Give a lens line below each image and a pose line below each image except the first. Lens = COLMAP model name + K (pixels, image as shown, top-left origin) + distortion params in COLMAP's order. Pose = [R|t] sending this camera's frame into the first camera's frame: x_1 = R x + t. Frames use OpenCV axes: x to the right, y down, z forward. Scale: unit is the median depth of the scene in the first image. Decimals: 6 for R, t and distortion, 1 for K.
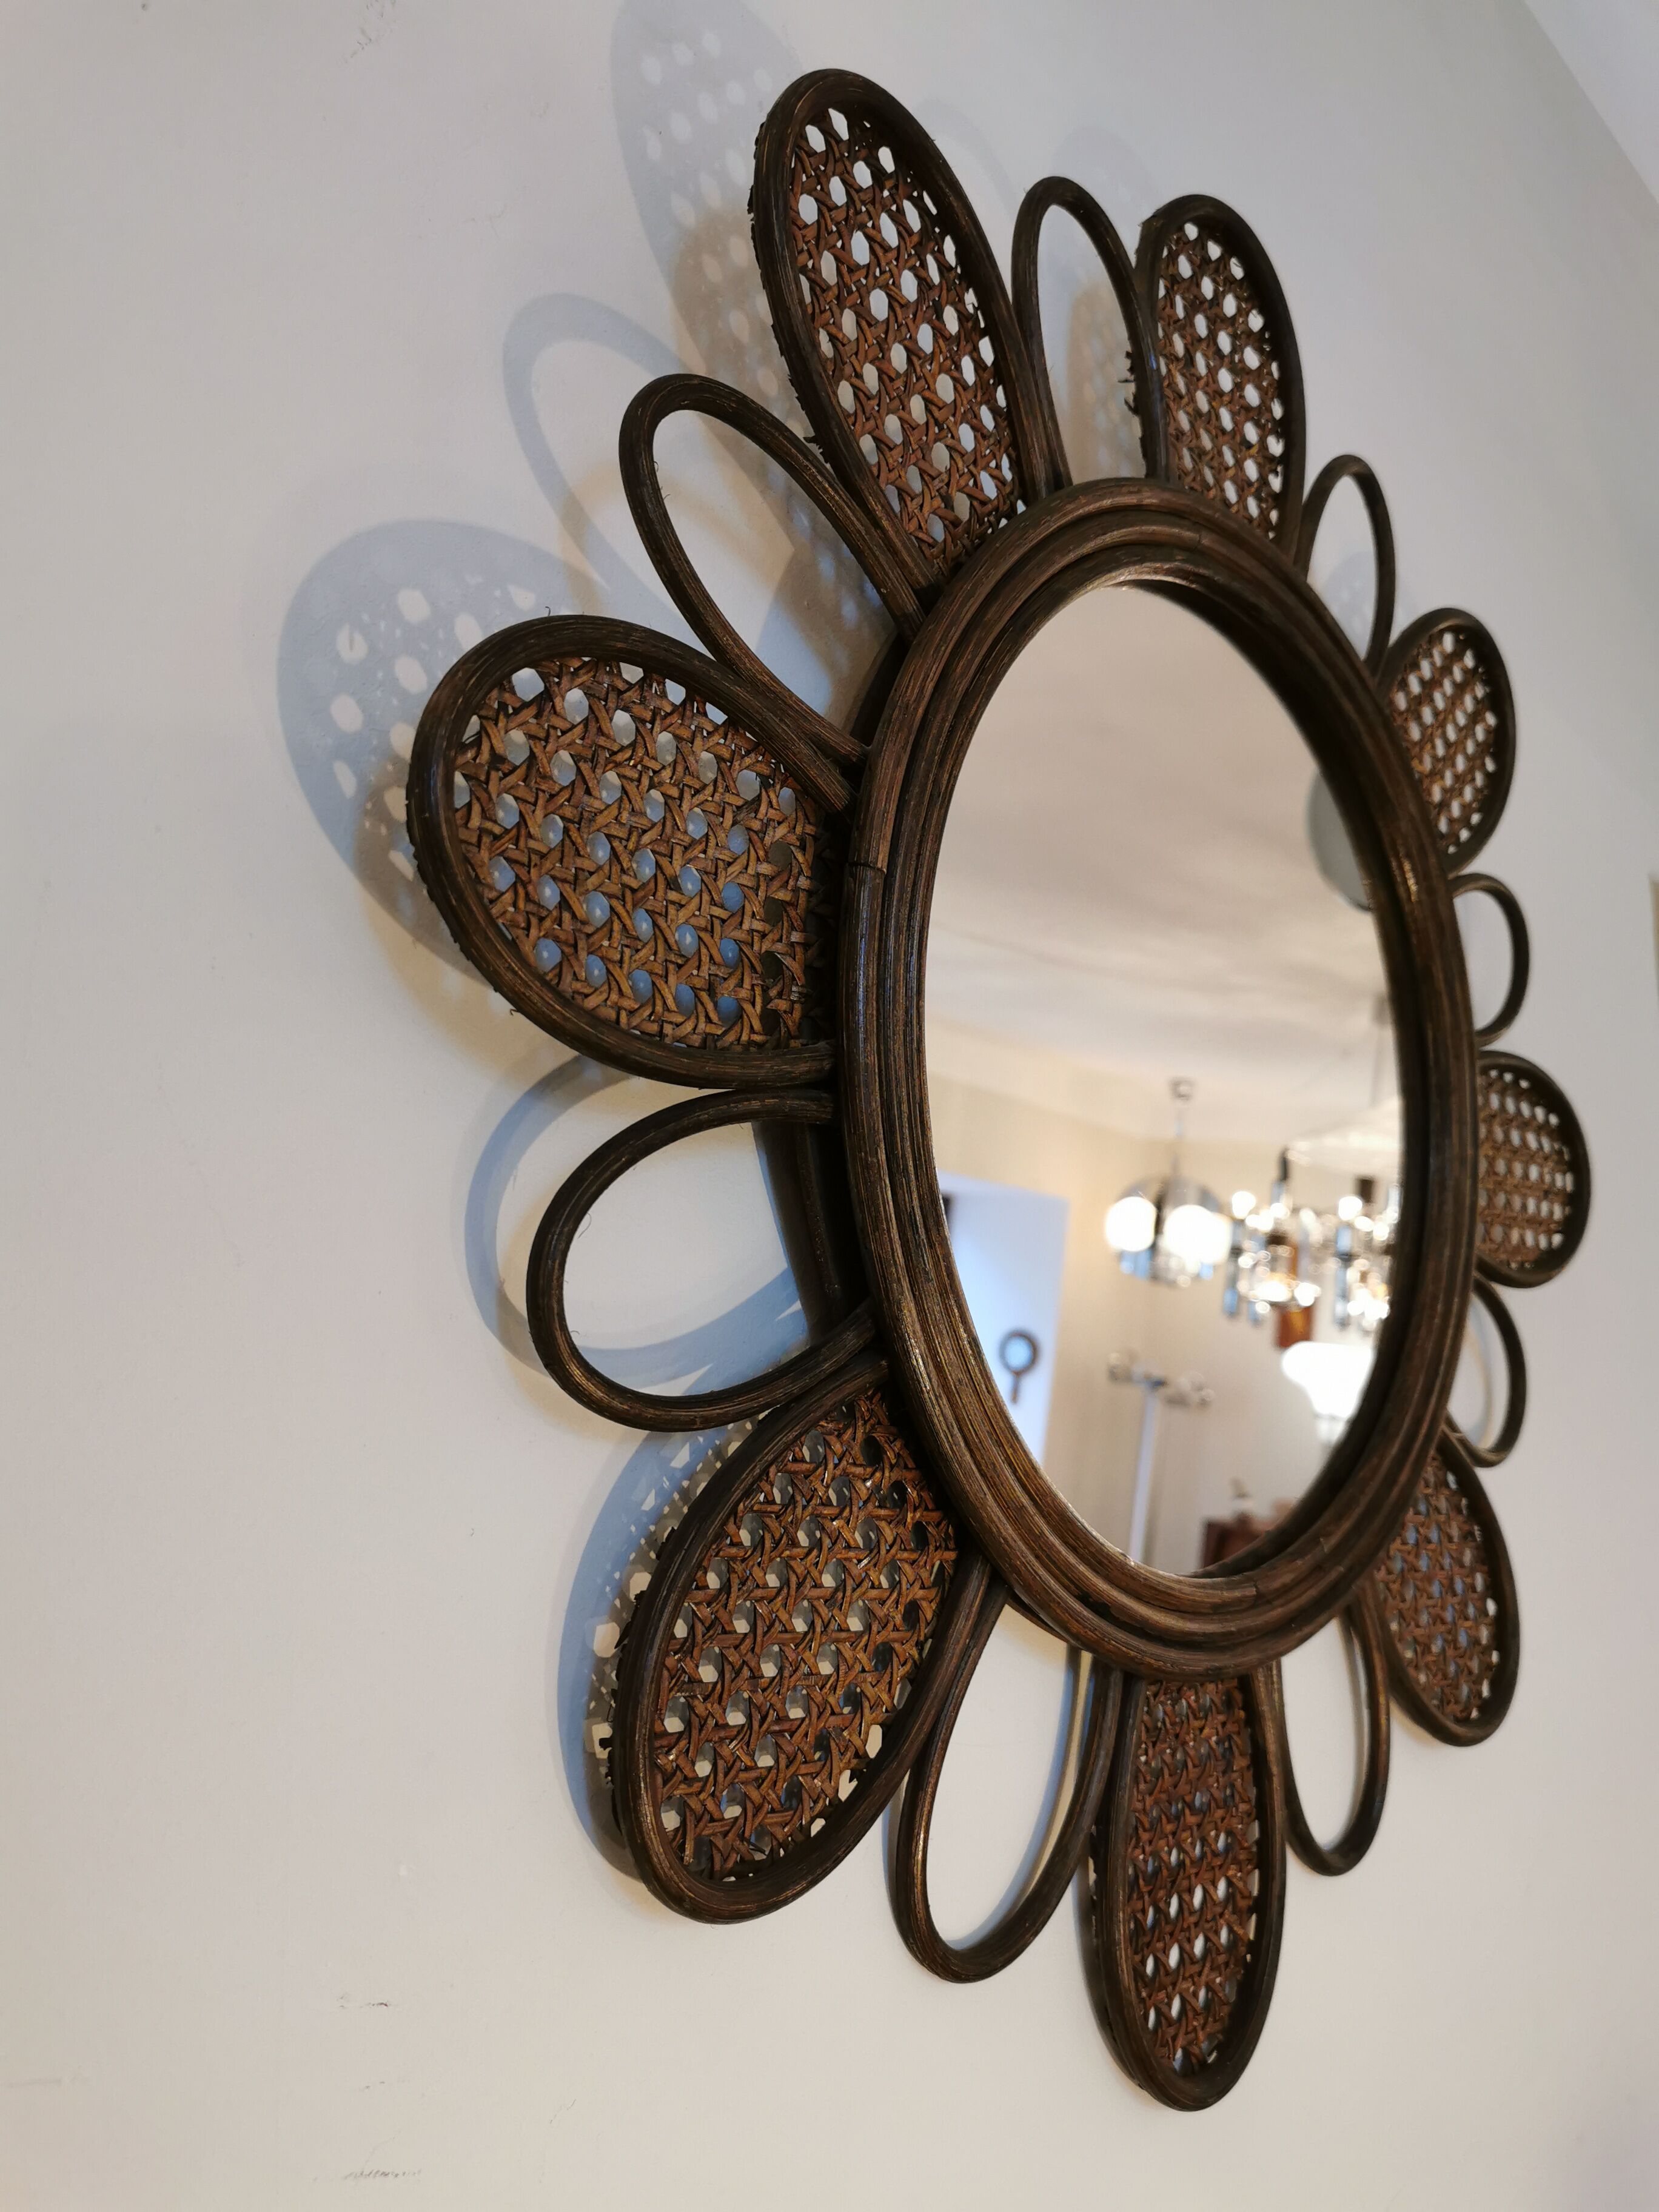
lens RADIAL K [[1728.0, 0, 829.5], [0, 1728.0, 1106.0], [0, 0, 1]] dist [0.026323, -0.001781]
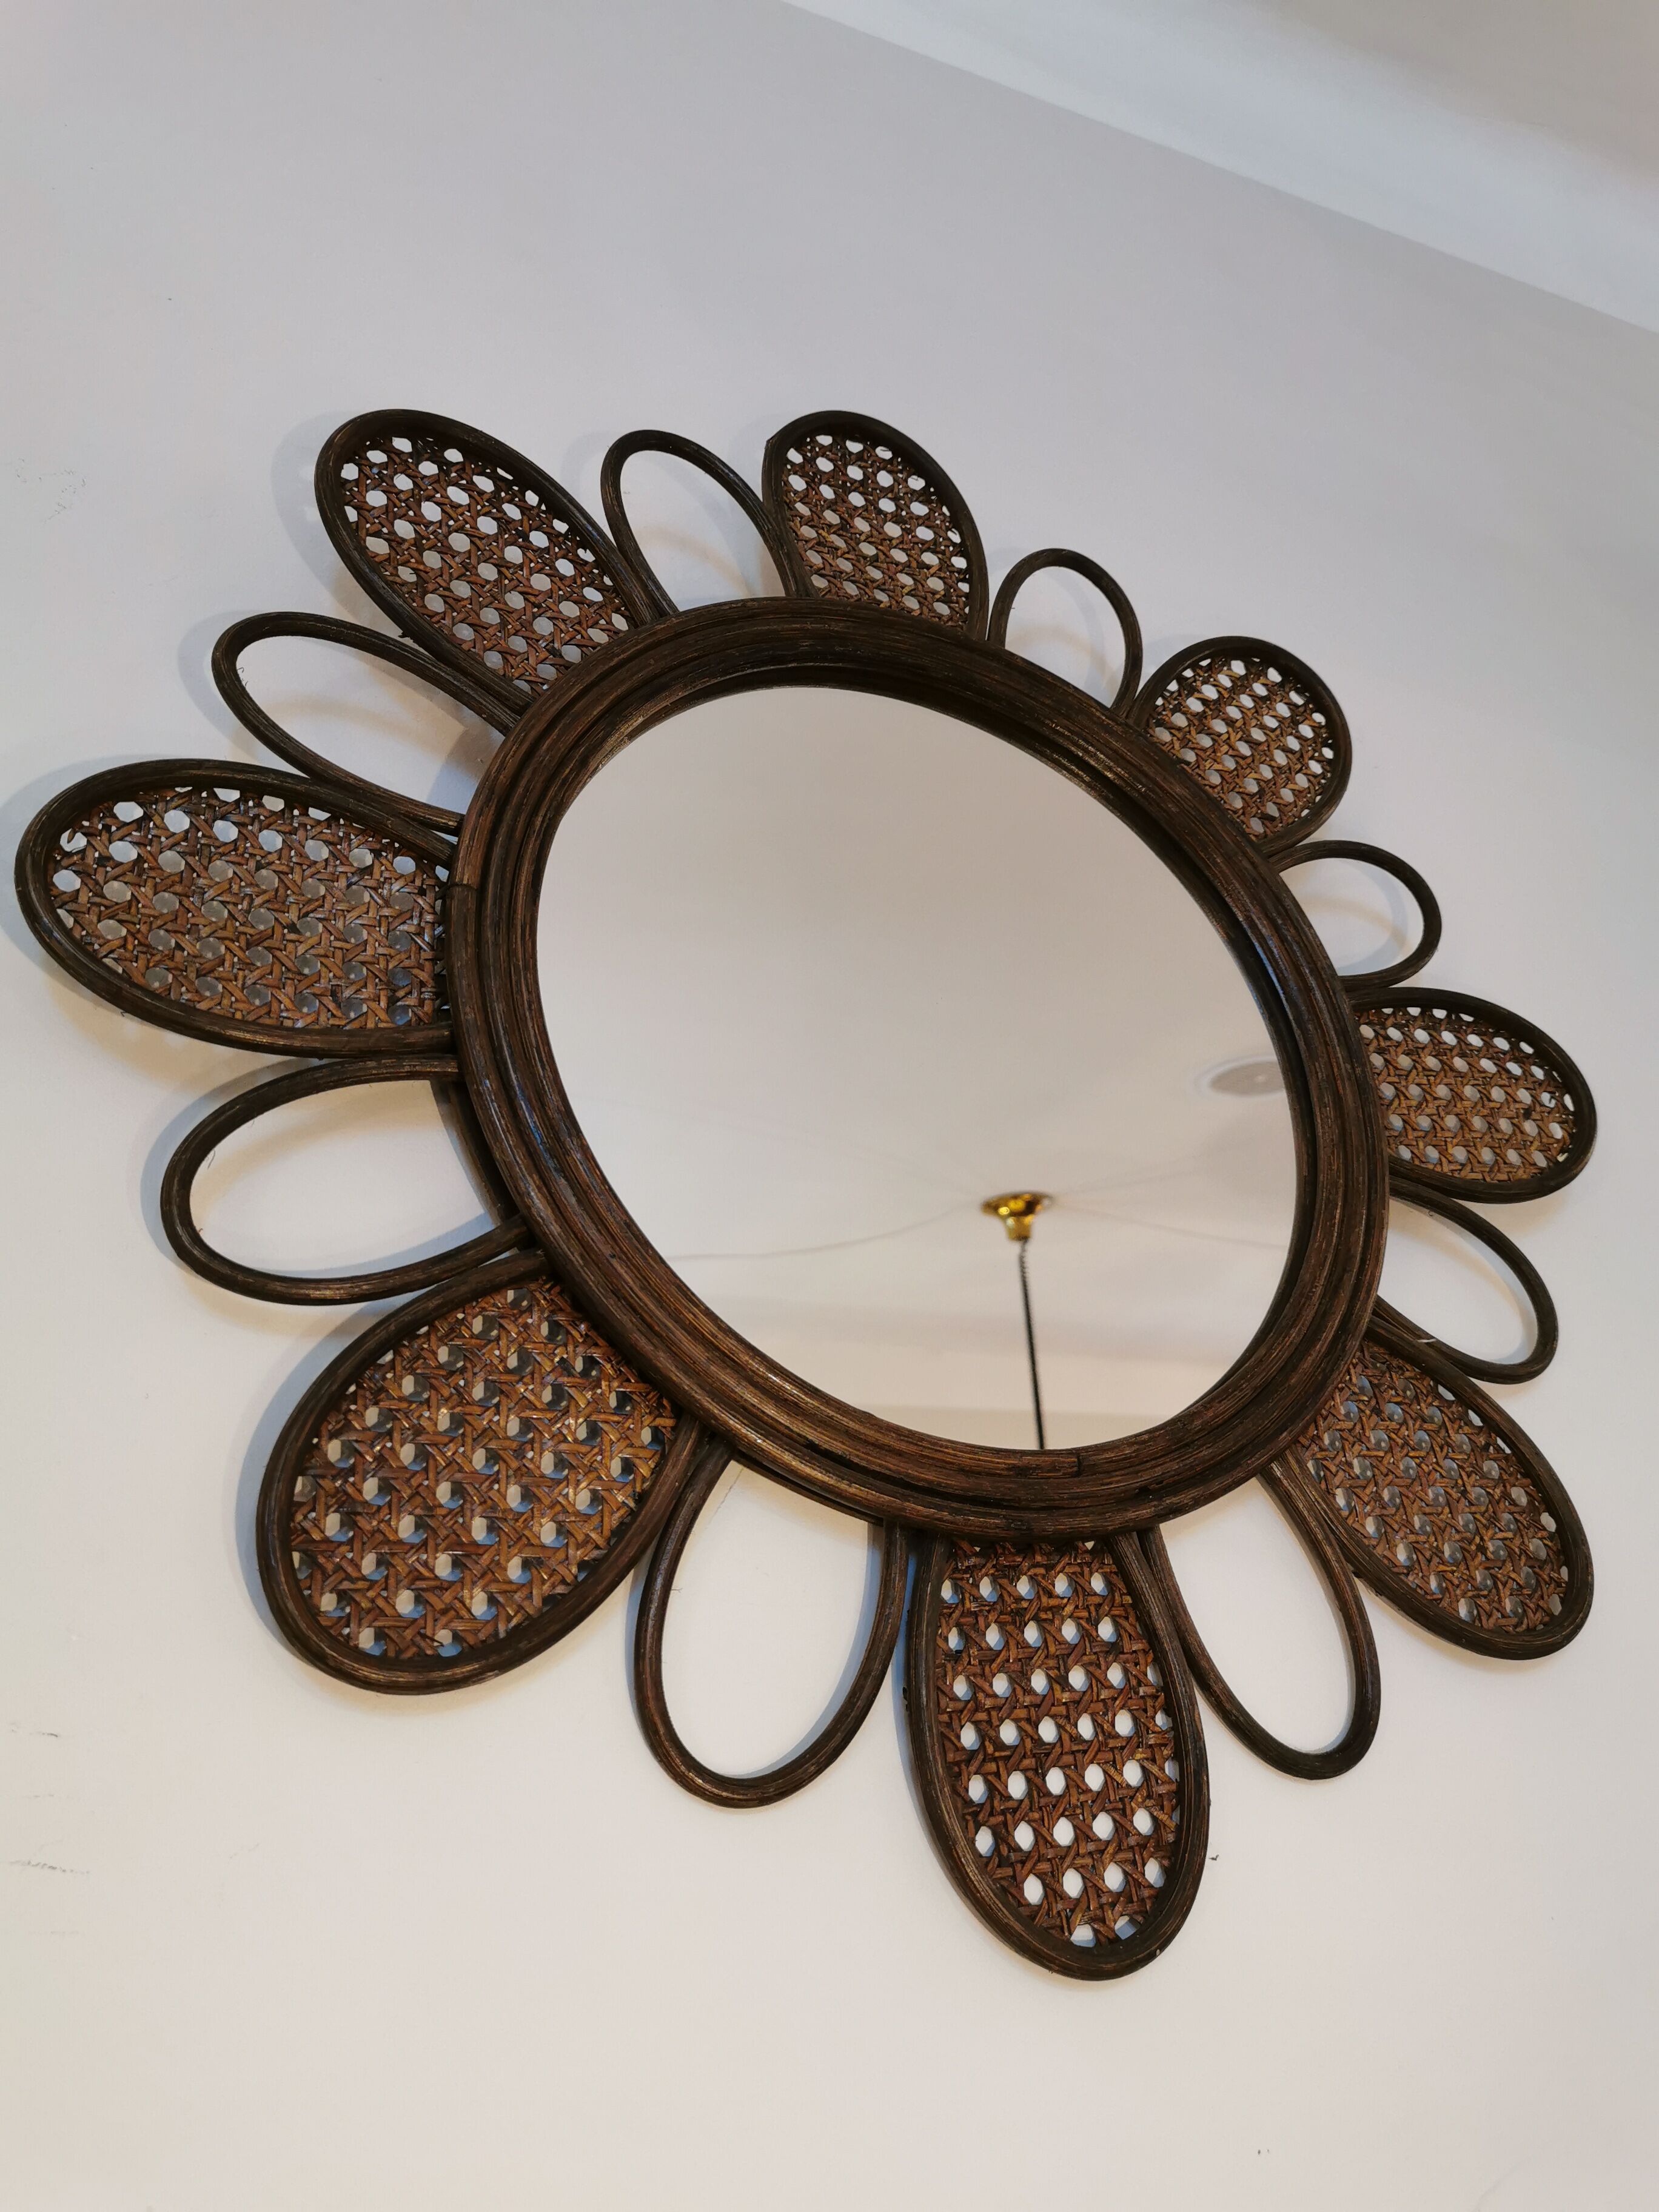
lens RADIAL K [[1697.3, 0, 829.5], [0, 1697.3, 1106.0], [0, 0, 1]] dist [0.032785, -0.003277]
pose [[0.909682, -0.300840, -0.286312, 0.576355], [0.208700, 0.927170, -0.311127, 0.457722], [0.359059, 0.223273, 0.906215, -0.022910]]
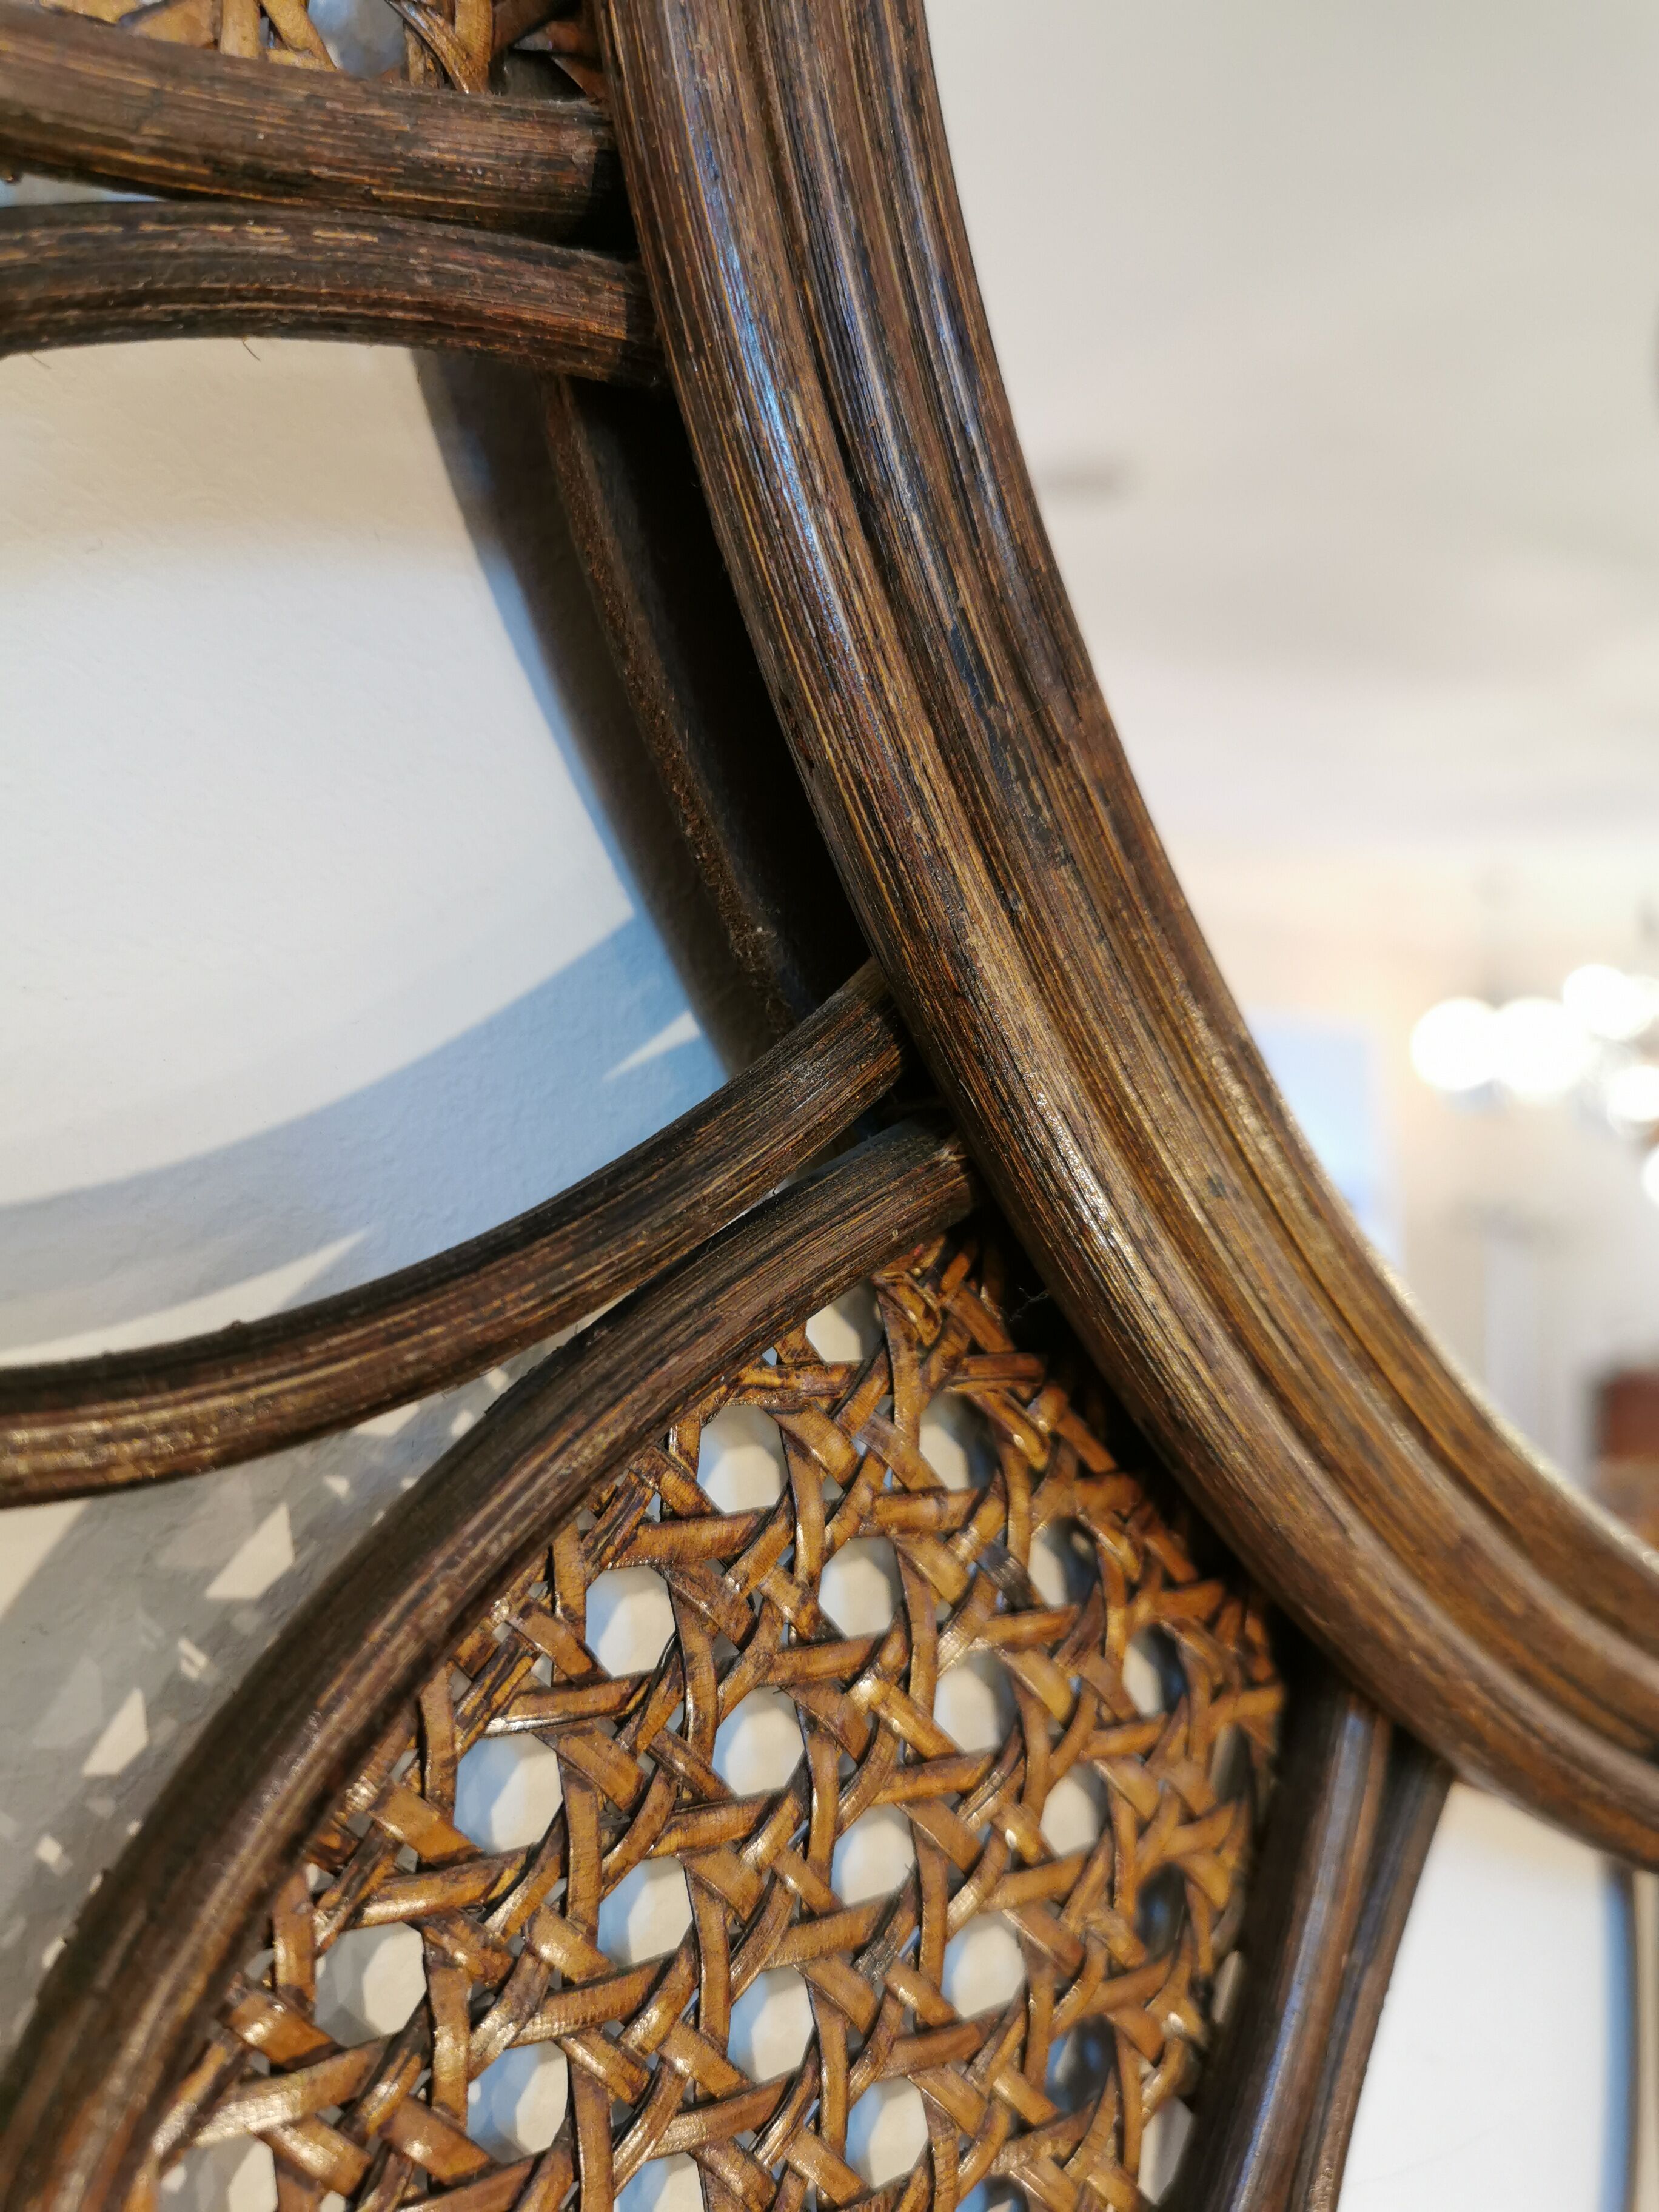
lens RADIAL K [[1810.9, 0, 832.6], [0, 1810.9, 1086.5], [0, 0, 1]] dist [-0.028546, -0.004604]
pose [[0.978413, -0.140017, -0.151996, 0.060611], [0.147575, 0.988258, 0.039584, 0.119564], [0.144669, -0.061160, 0.987588, 0.676597]]
